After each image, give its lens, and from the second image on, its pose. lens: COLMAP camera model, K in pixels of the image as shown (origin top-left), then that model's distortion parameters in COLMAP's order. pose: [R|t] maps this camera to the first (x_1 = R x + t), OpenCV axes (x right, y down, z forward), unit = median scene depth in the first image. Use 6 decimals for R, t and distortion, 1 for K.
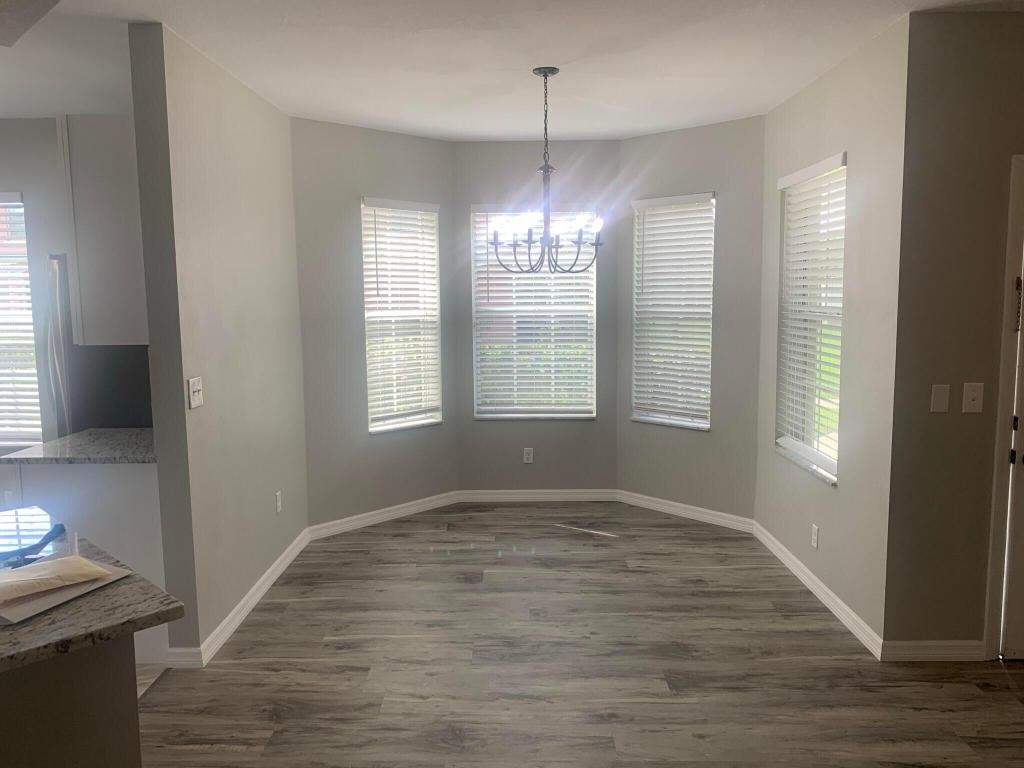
lens RADIAL K [[782.5, 0, 505.0], [0, 782.5, 379.9], [0, 0, 1]] dist [0.030675, -0.035754]
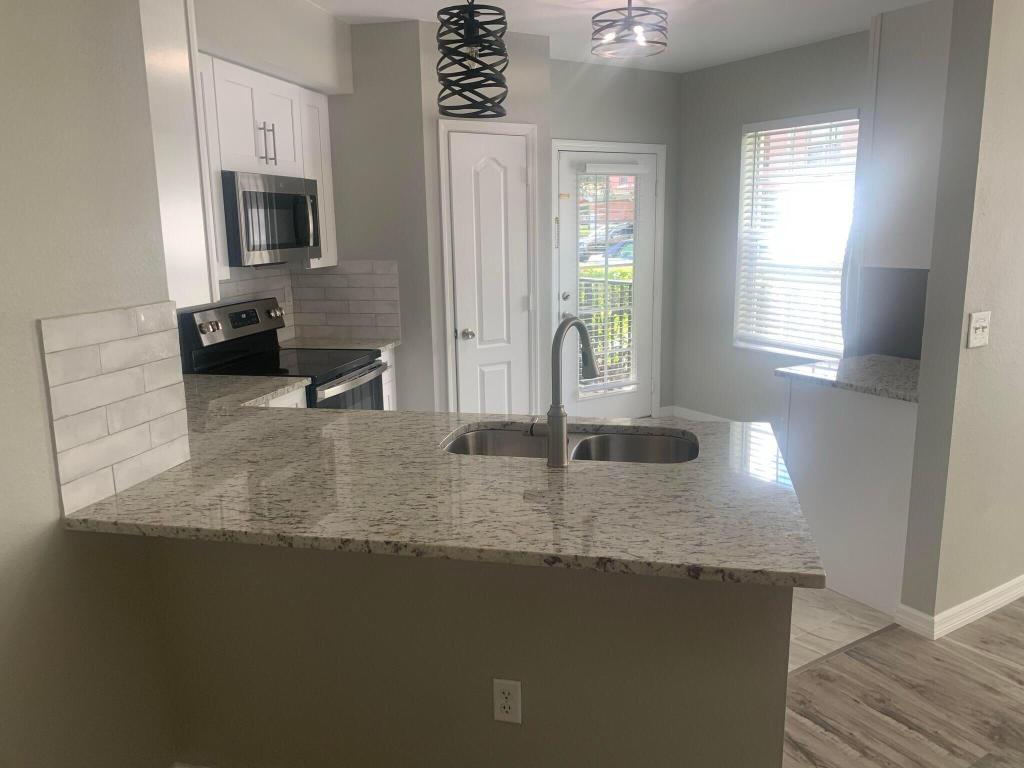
lens RADIAL K [[782.5, 0, 508.0], [0, 782.5, 387.8], [0, 0, 1]] dist [0.030675, -0.035754]
pose [[0.537870, 0.174981, -0.824668, 0.040290], [-0.083639, 0.984472, 0.154337, -0.010575], [0.838868, -0.014039, 0.544154, 0.123438]]
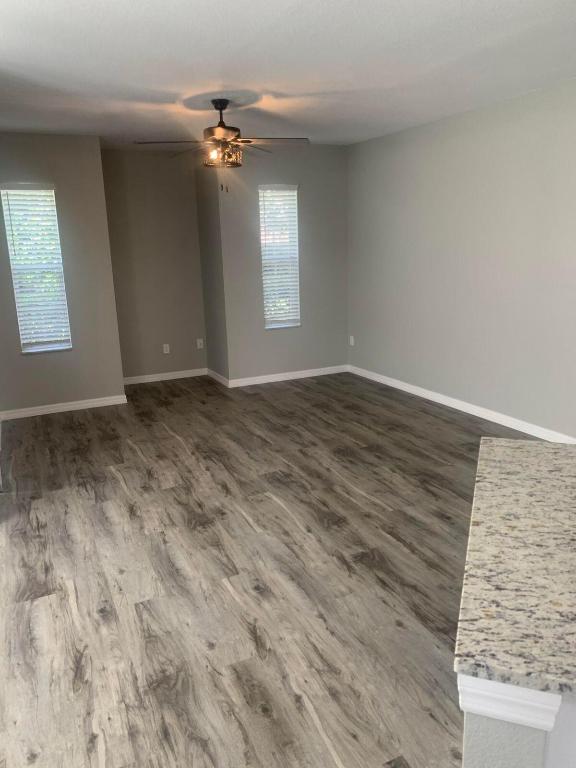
lens RADIAL K [[586.8, 0, 279.2], [0, 586.8, 371.0], [0, 0, 1]] dist [0.030675, -0.035754]
pose [[-0.423211, -0.171706, 0.889612, -0.655706], [0.142798, 0.956965, 0.252638, -0.106810], [-0.894708, 0.233954, -0.380479, 0.918833]]
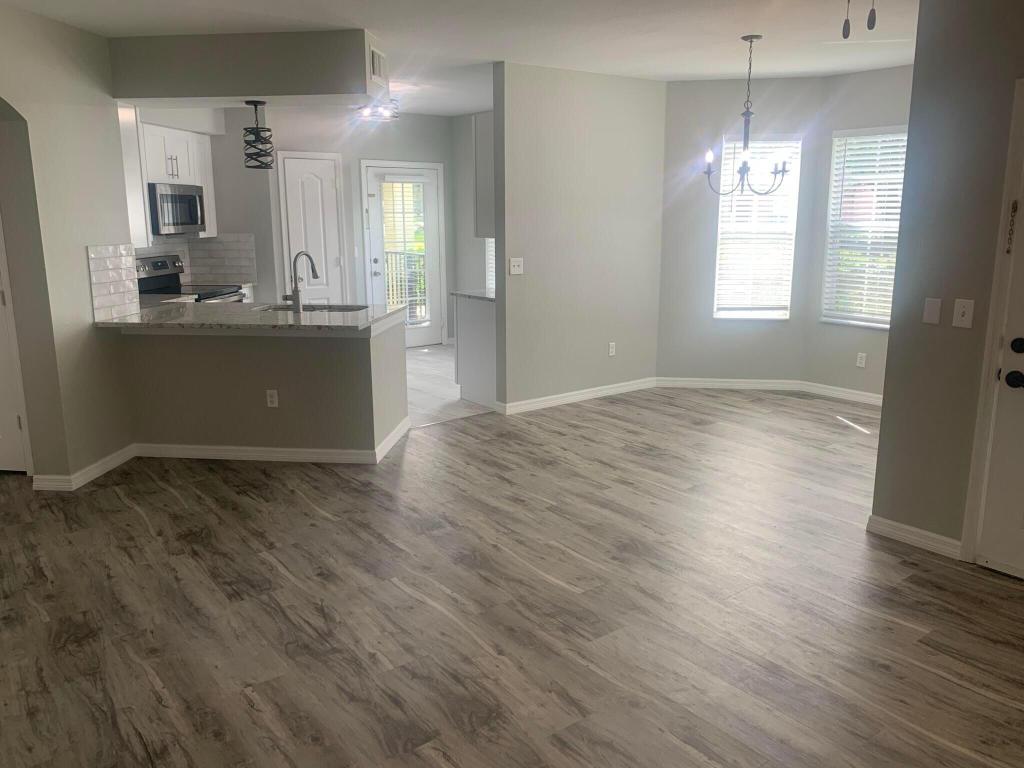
lens RADIAL K [[782.5, 0, 508.6], [0, 782.5, 373.7], [0, 0, 1]] dist [0.030675, -0.035754]
pose [[0.623216, 0.166678, -0.764081, 1.042090], [-0.090893, 0.985840, 0.140917, 0.008772], [0.776750, -0.018372, 0.629541, -0.162285]]
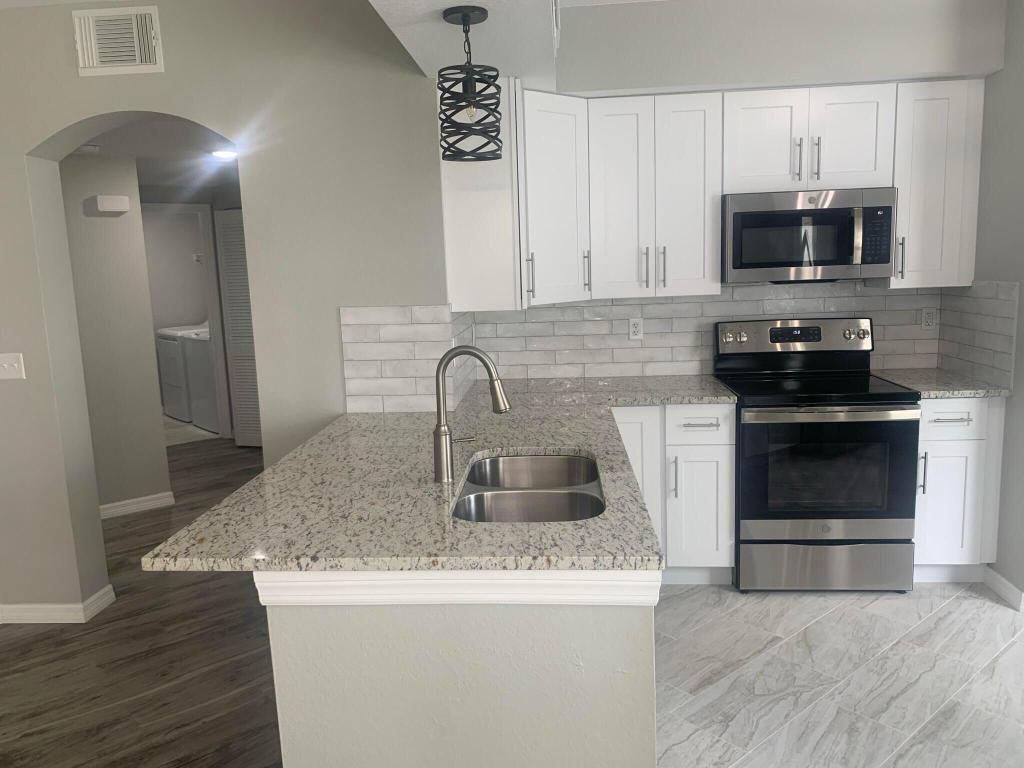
lens RADIAL K [[782.5, 0, 506.6], [0, 782.5, 383.2], [0, 0, 1]] dist [0.030675, -0.035754]
pose [[-0.753198, 0.142208, -0.642238, -0.070353], [-0.028304, 0.968441, 0.247632, -0.108037], [0.657185, 0.204693, -0.725402, 1.033988]]
